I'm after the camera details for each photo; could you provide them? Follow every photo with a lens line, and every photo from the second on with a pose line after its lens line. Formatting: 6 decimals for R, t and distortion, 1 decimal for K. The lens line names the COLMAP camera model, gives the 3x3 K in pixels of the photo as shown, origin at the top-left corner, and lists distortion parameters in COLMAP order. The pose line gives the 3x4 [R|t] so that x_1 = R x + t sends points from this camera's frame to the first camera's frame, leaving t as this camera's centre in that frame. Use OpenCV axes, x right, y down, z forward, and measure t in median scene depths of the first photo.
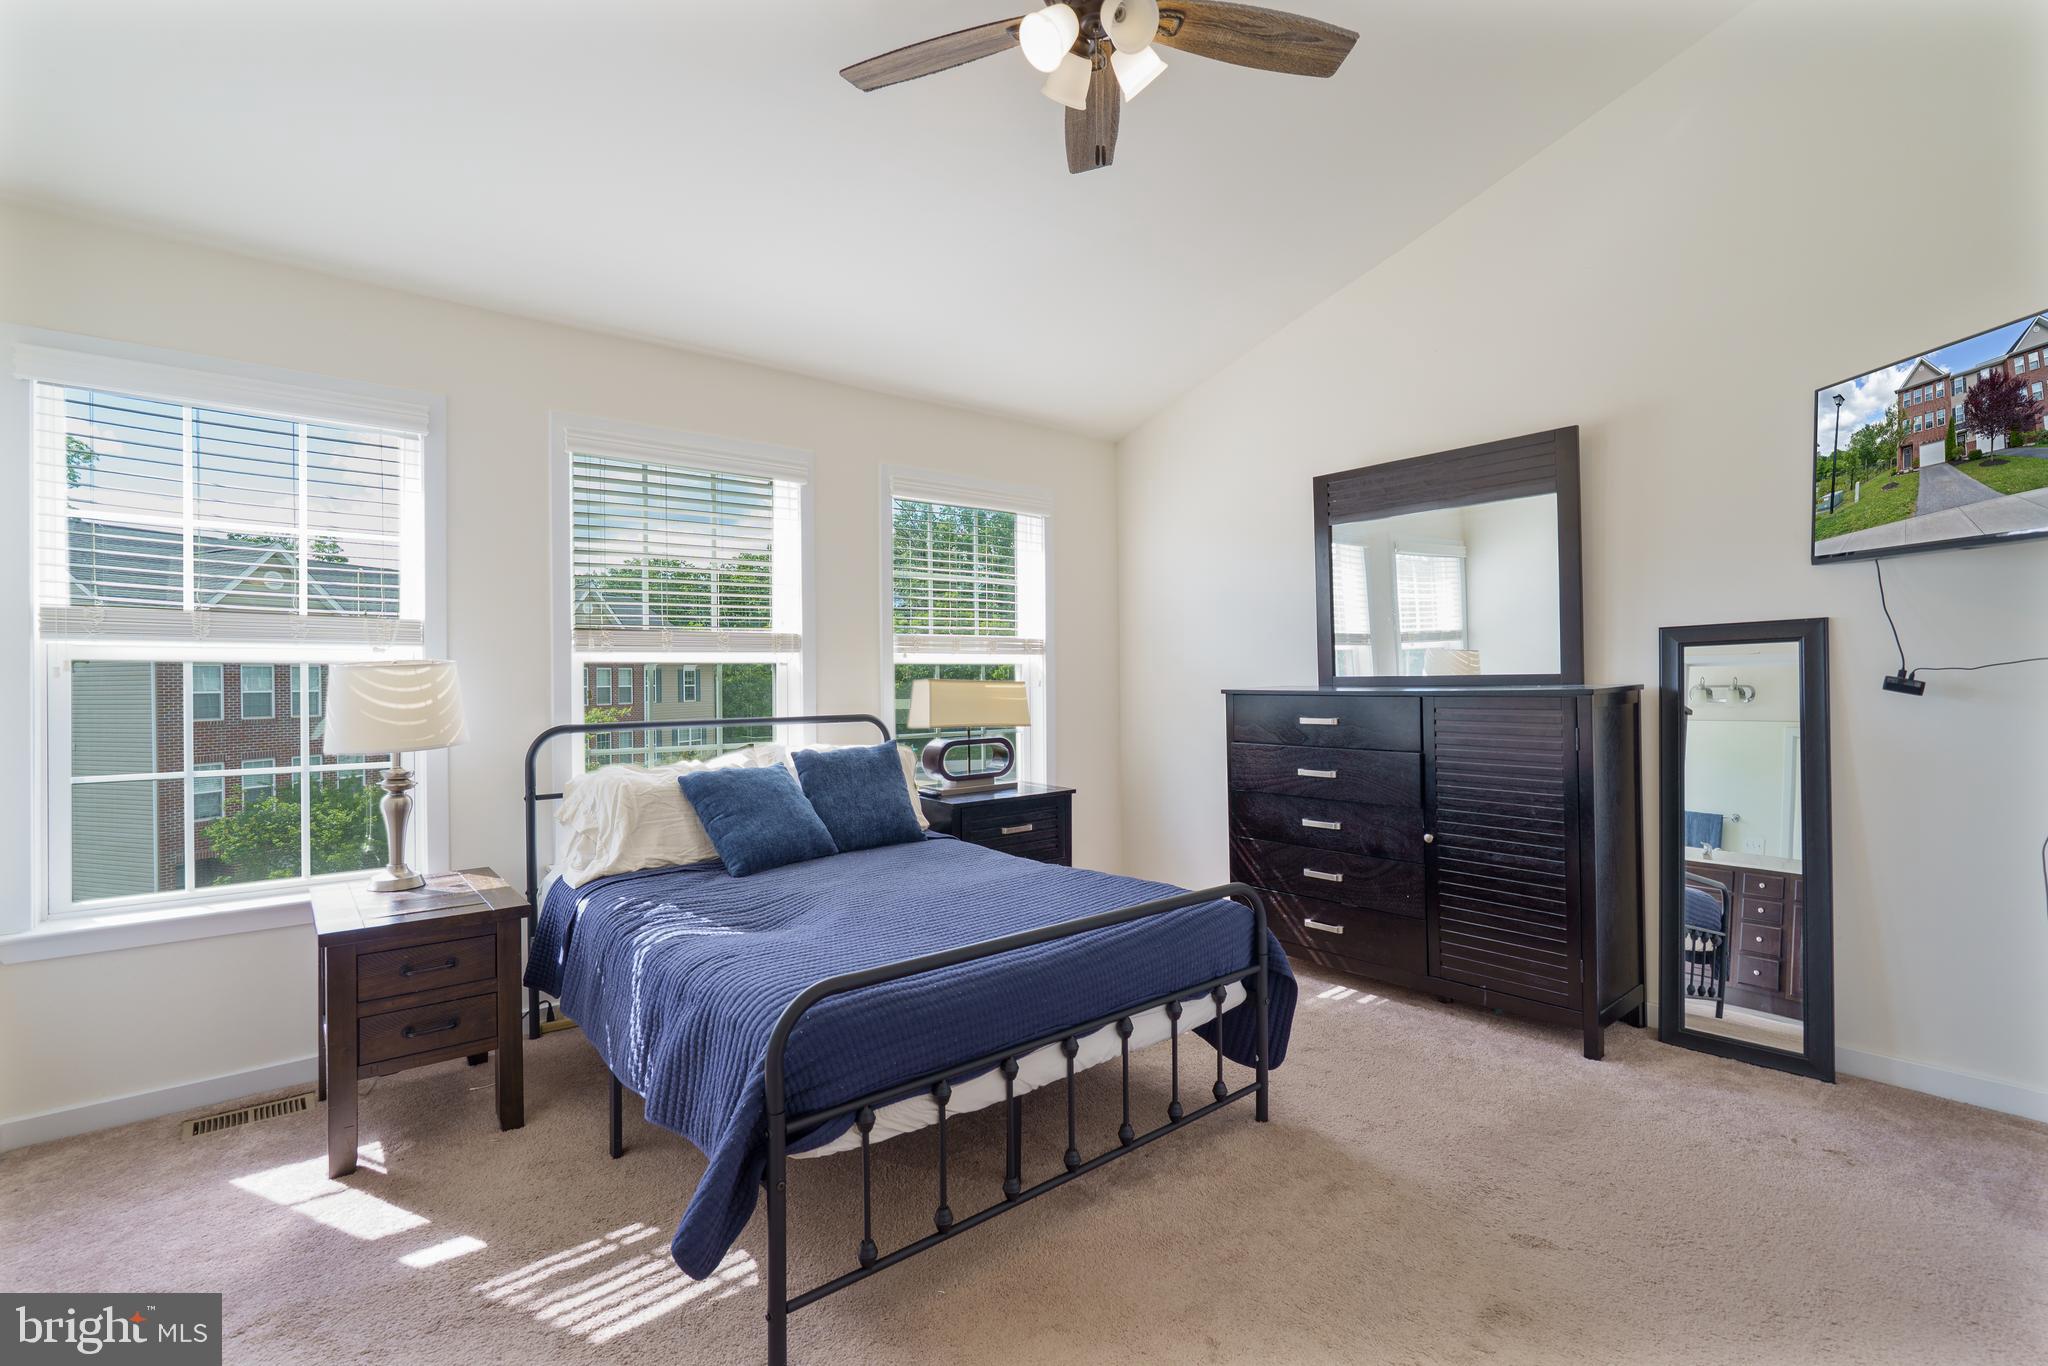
lens RADIAL K [[938.2, 0, 1024.0], [0, 938.2, 683.0], [0, 0, 1]] dist [-0.001613, -0.000705]
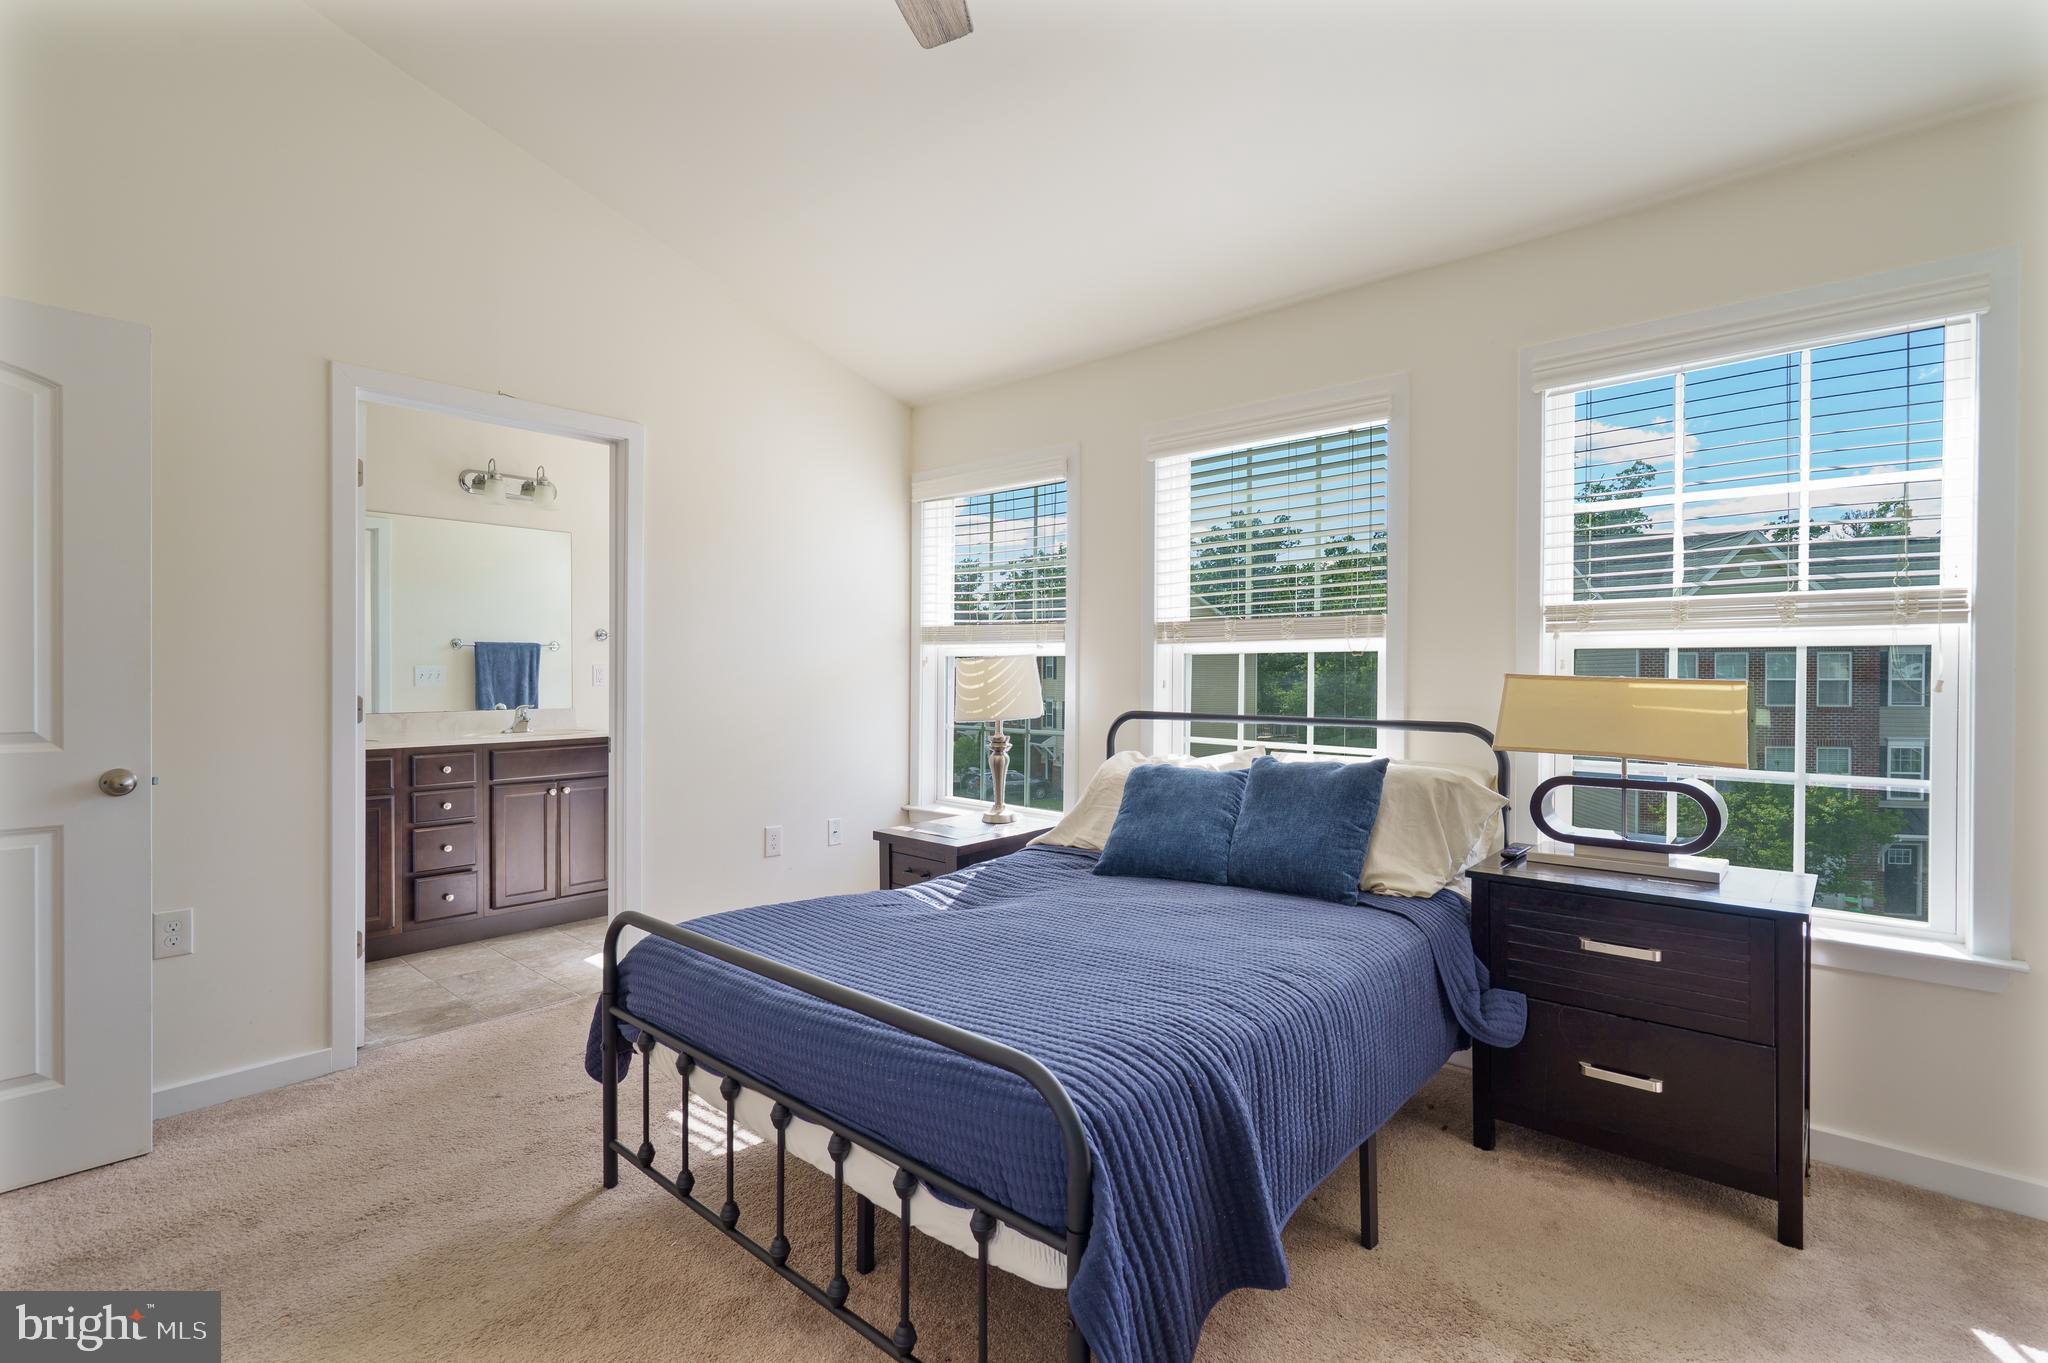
lens RADIAL K [[938.2, 0, 1024.0], [0, 938.2, 681.5], [0, 0, 1]] dist [-0.001613, -0.000705]
pose [[0.159727, 0.022525, -0.986904, 0.433254], [-0.006593, 0.999742, 0.021751, -0.009936], [0.987139, 0.003032, 0.159834, 0.528830]]
